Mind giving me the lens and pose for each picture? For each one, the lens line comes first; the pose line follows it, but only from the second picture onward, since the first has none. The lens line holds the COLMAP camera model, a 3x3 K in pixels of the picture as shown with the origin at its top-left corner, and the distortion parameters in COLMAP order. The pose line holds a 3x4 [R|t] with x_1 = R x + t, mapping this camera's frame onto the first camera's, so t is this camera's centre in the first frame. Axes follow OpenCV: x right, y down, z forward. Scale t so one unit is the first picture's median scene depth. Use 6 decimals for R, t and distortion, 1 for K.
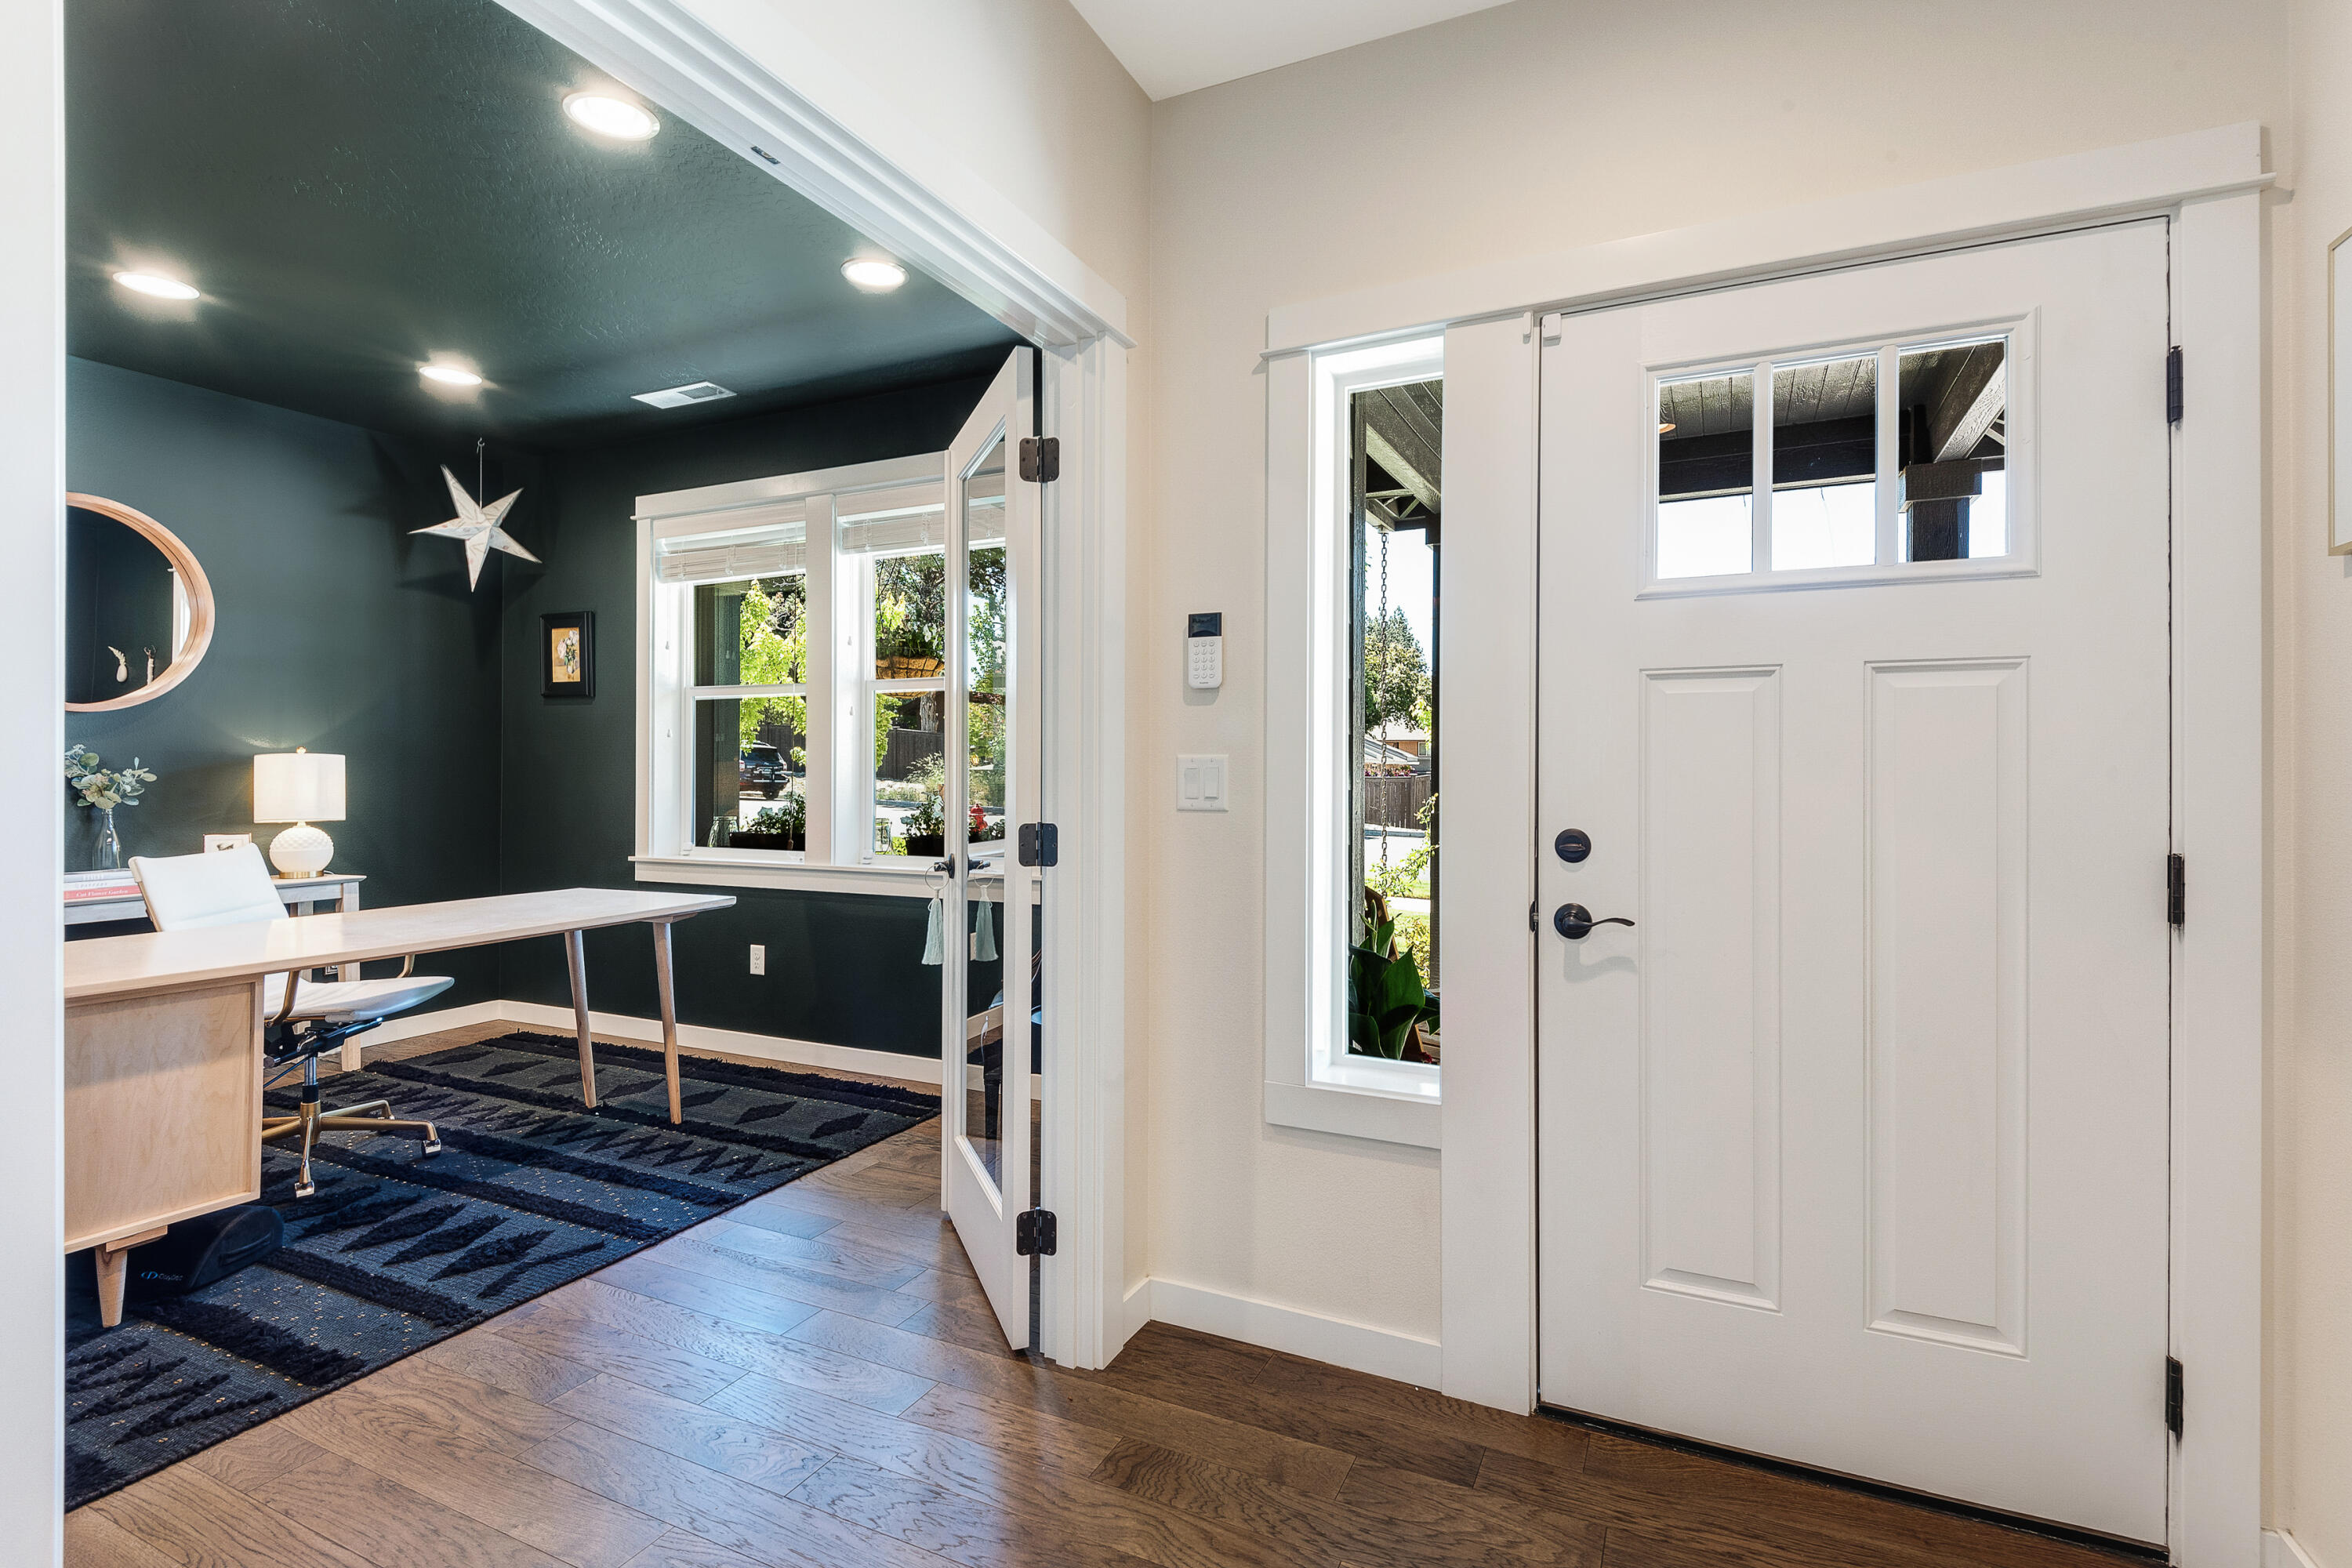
lens RADIAL K [[1102.2, 0, 1183.2], [0, 1102.2, 759.9], [0, 0, 1]] dist [0.025450, -0.019434]
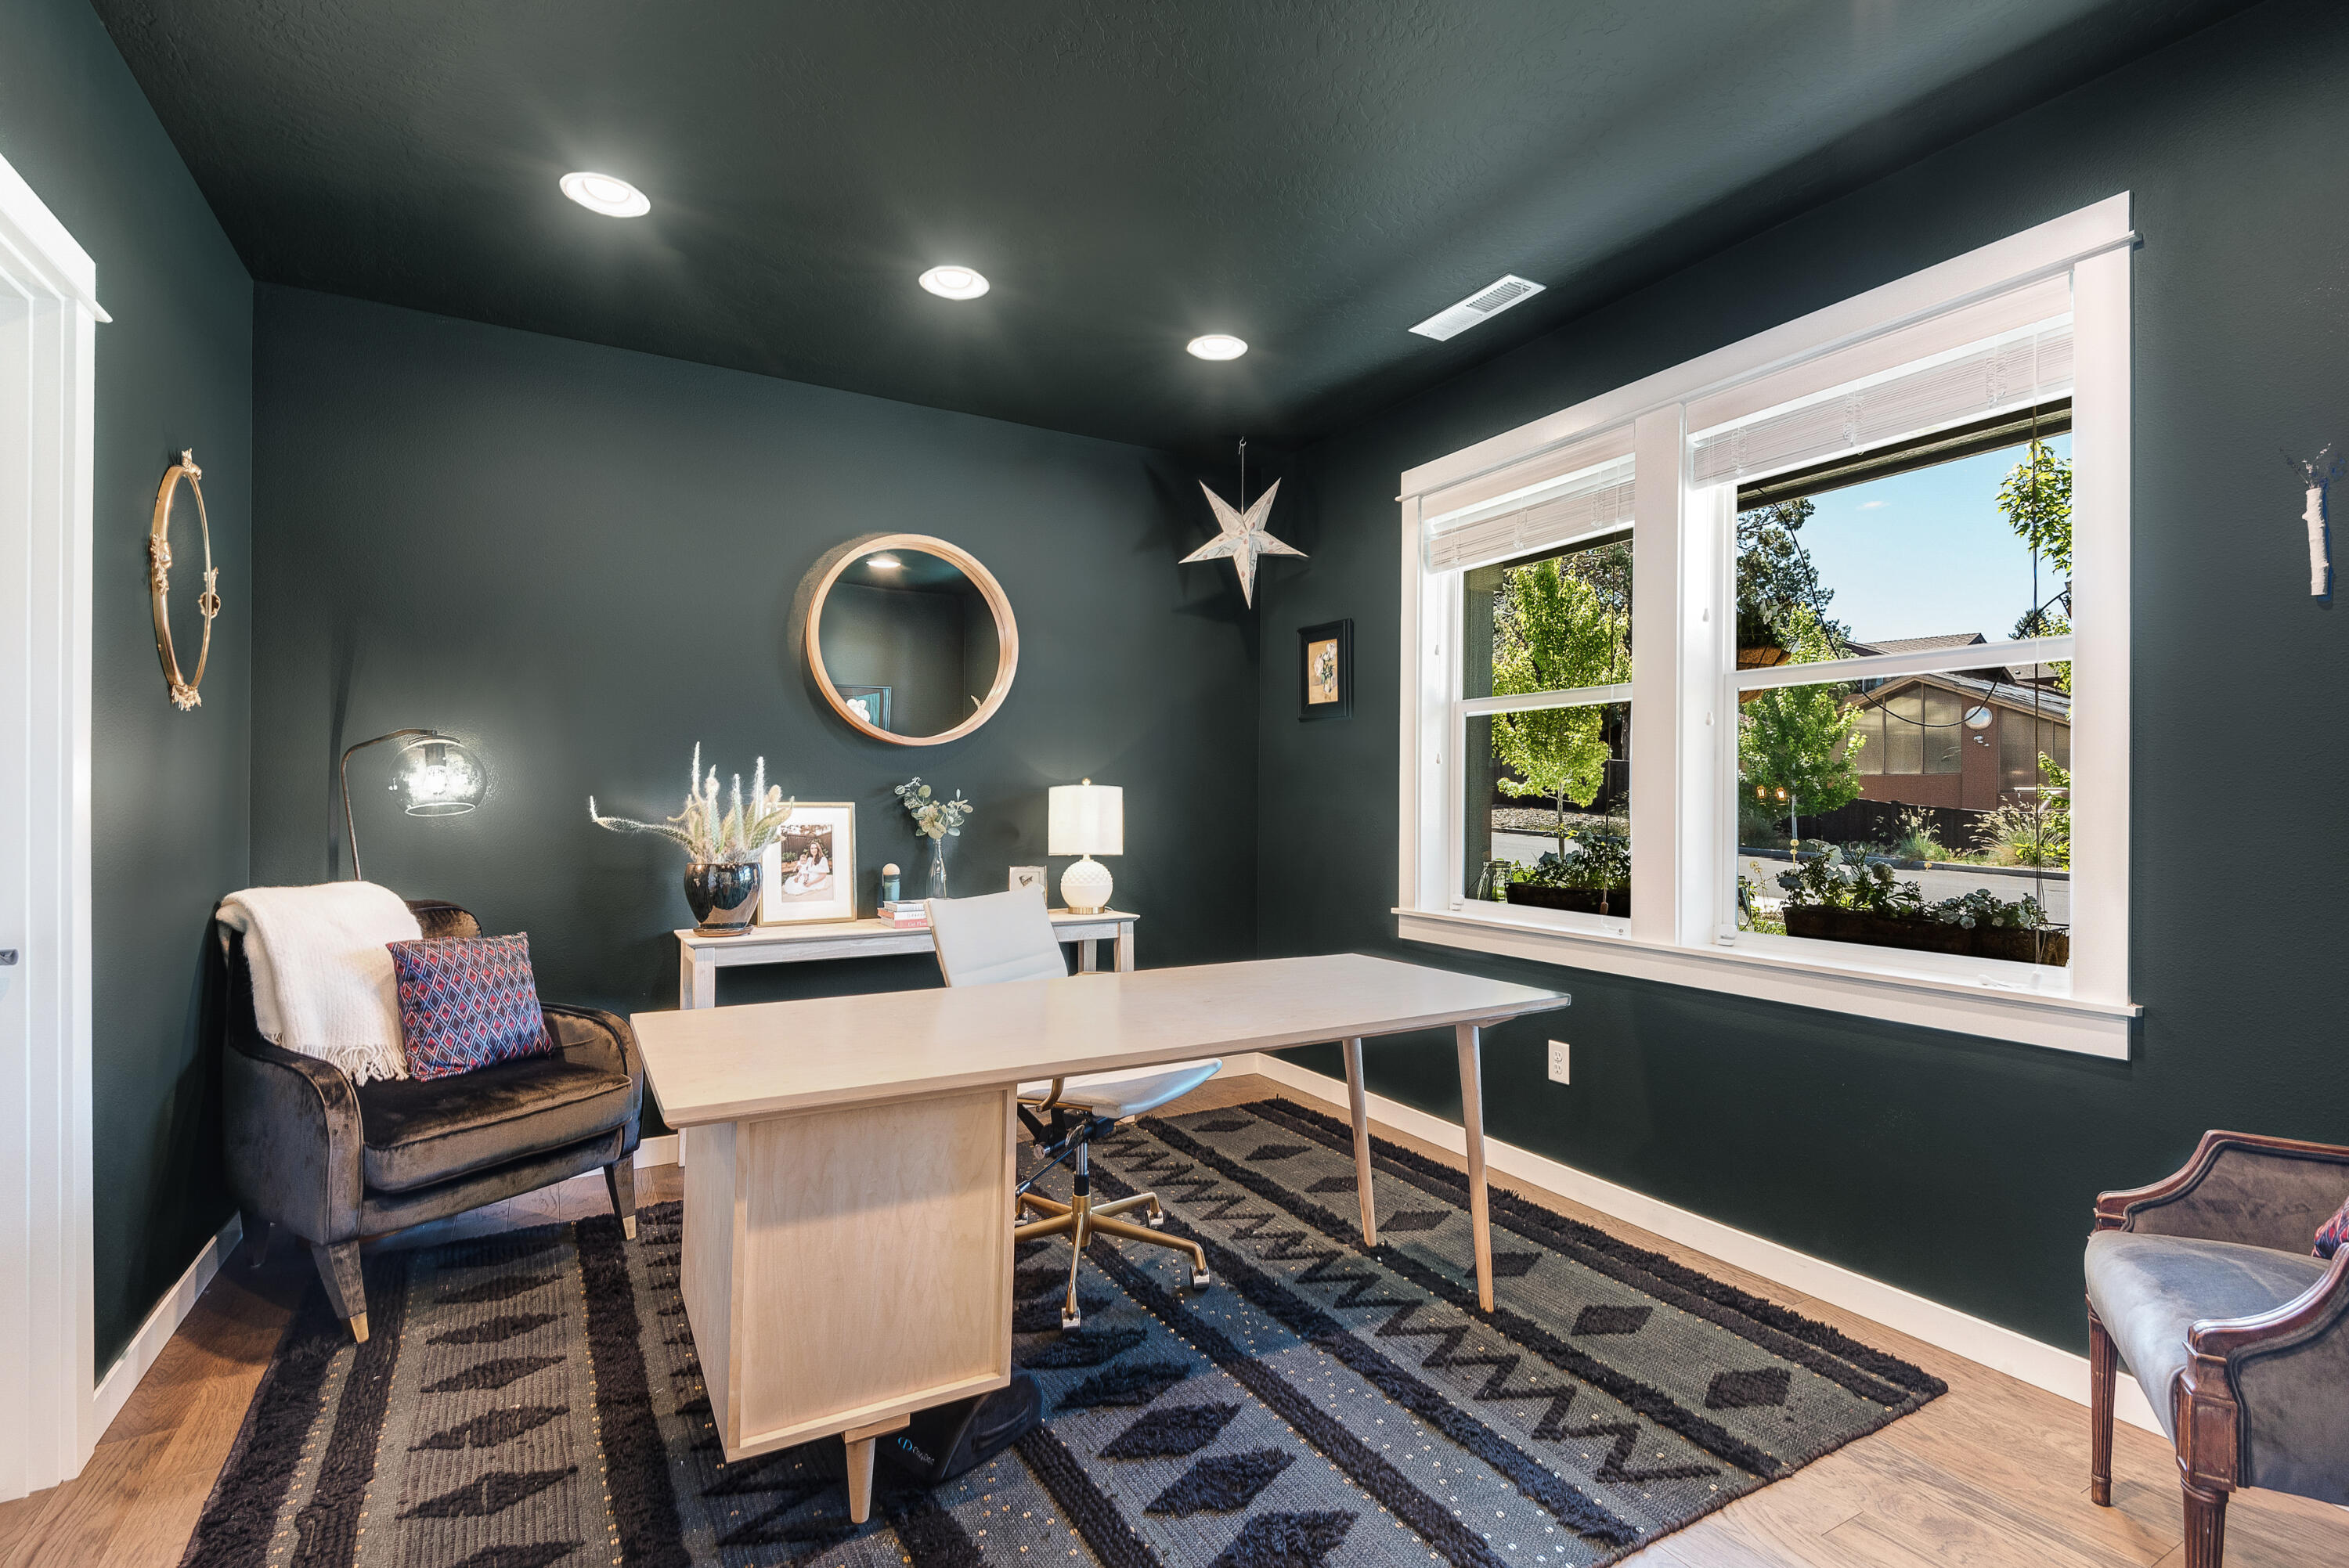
lens RADIAL K [[1100.7, 0, 1181.7], [0, 1100.7, 760.0], [0, 0, 1]] dist [0.025450, -0.019434]
pose [[0.822294, -0.015871, -0.568842, -0.203464], [-0.000333, 0.999597, -0.028370, -0.000400], [0.569063, 0.023518, 0.821957, 0.293412]]
